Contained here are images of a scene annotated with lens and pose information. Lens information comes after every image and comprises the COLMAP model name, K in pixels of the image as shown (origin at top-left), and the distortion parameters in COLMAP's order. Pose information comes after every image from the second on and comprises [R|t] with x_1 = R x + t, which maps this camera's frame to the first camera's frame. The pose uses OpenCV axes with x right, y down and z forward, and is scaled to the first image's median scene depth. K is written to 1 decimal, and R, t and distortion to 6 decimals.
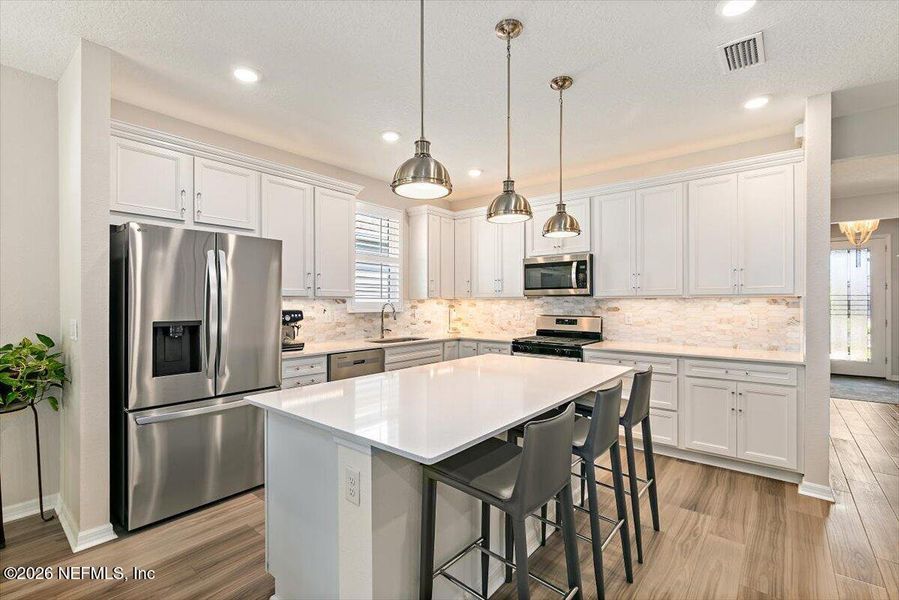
lens RADIAL K [[409.0, 0, 441.7], [0, 409.0, 302.7], [0, 0, 1]] dist [0.003121, -0.001320]
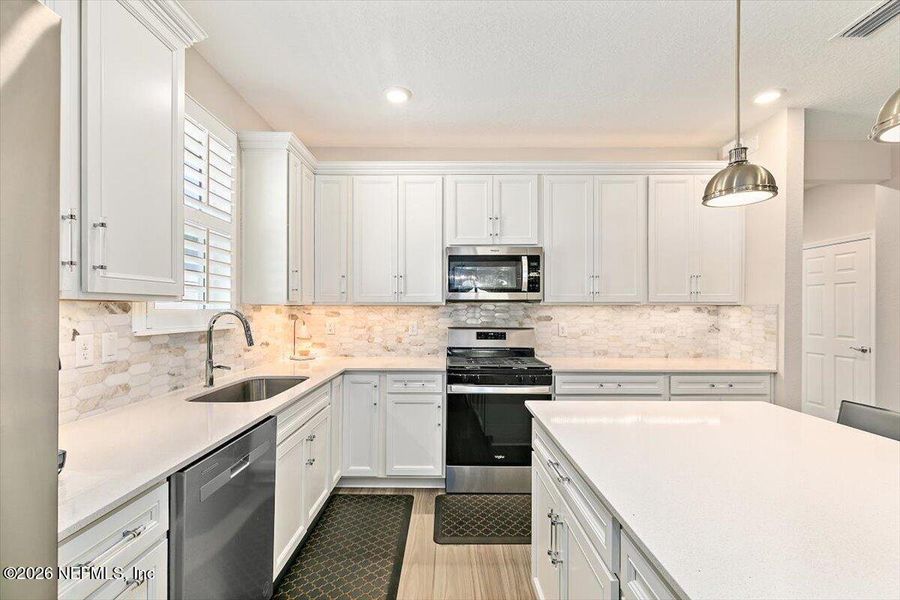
lens RADIAL K [[409.5, 0, 444.9], [0, 409.5, 309.1], [0, 0, 1]] dist [0.003121, -0.001320]
pose [[0.768255, 0.001780, 0.640141, -0.268652], [-0.000320, 0.999997, -0.002397, -0.001103], [-0.640143, 0.001637, 0.768254, 0.518155]]
